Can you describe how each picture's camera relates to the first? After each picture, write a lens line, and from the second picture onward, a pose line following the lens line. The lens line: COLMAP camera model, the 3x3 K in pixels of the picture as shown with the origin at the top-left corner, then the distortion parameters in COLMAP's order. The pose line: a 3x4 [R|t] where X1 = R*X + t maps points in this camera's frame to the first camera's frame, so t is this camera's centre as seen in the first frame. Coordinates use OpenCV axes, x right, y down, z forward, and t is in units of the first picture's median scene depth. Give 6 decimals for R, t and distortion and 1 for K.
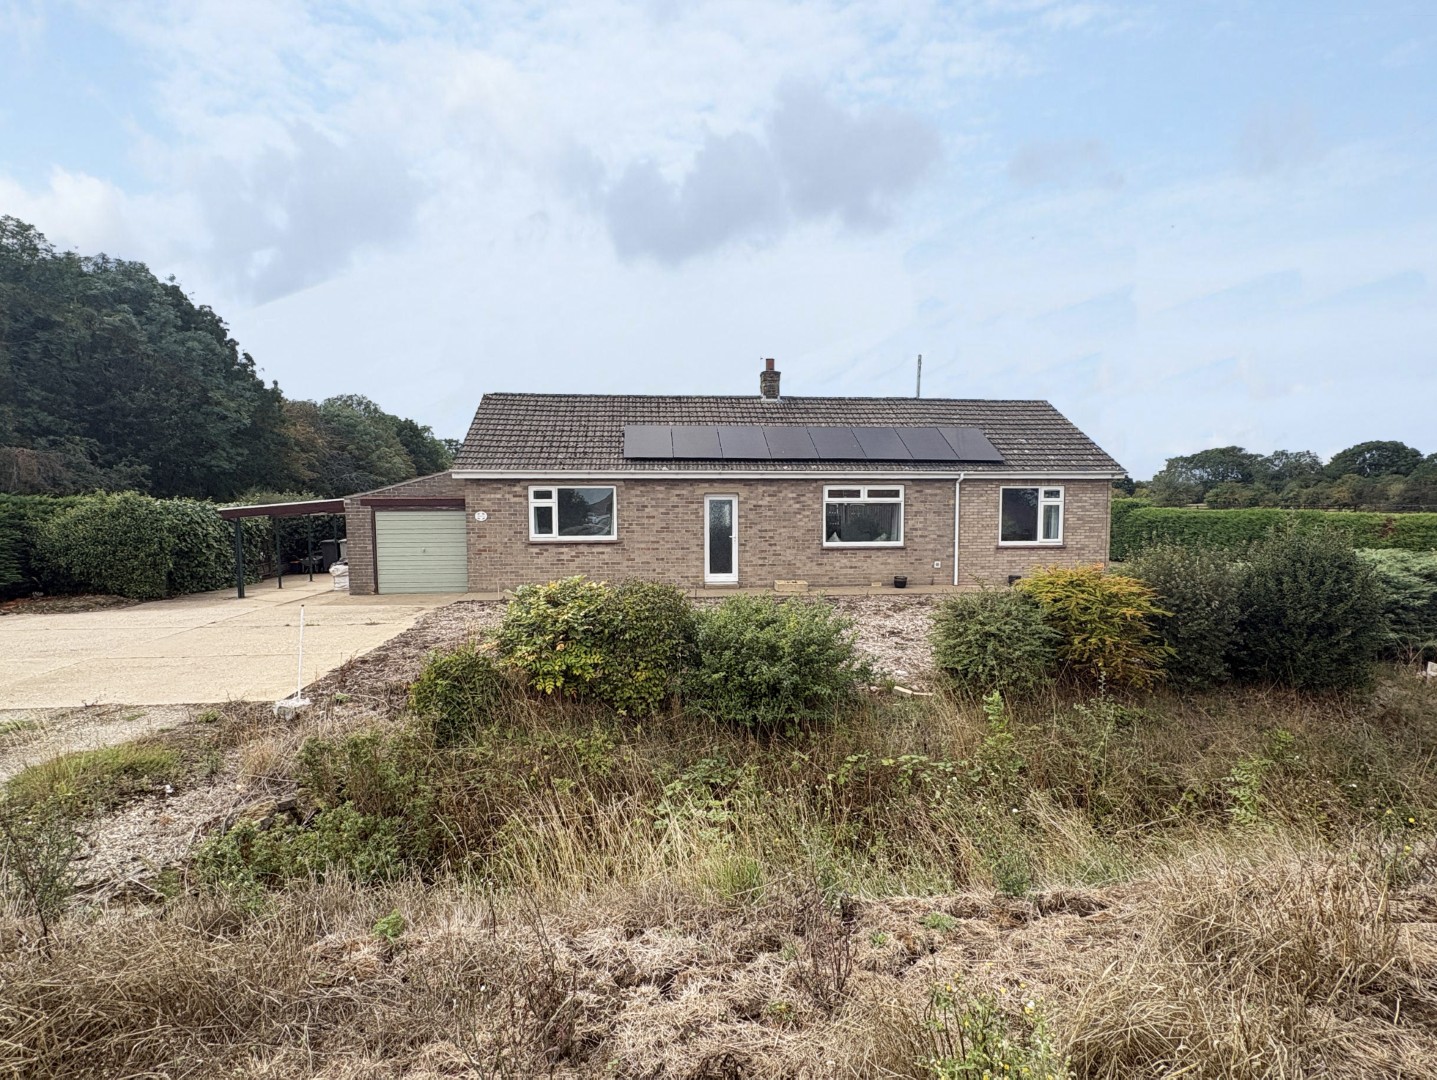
lens RADIAL K [[682.7, 0, 718.9], [0, 682.7, 539.8], [0, 0, 1]] dist [-0.003233, -0.000261]
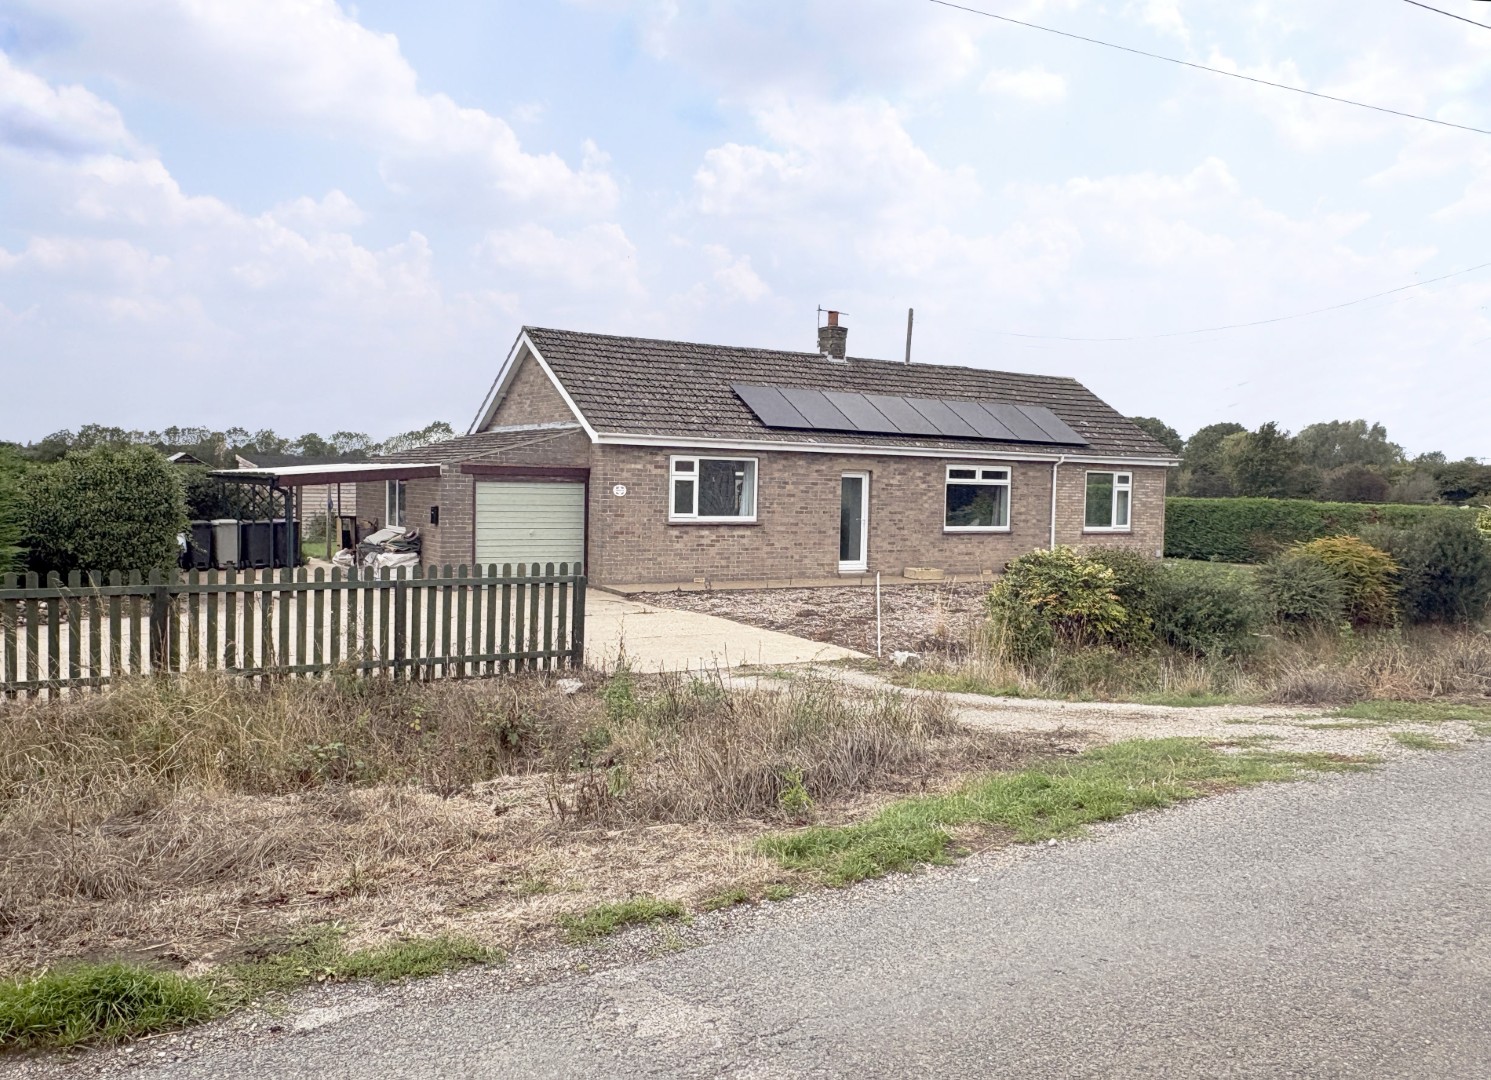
lens RADIAL K [[1112.4, 0, 743.4], [0, 1112.4, 538.5], [0, 0, 1]] dist [0.000239, 0.001405]
pose [[0.906319, 0.002020, 0.422589, -0.733316], [-0.002461, 0.999997, 0.000498, 0.020239], [-0.422587, -0.001491, 0.906321, -0.247609]]
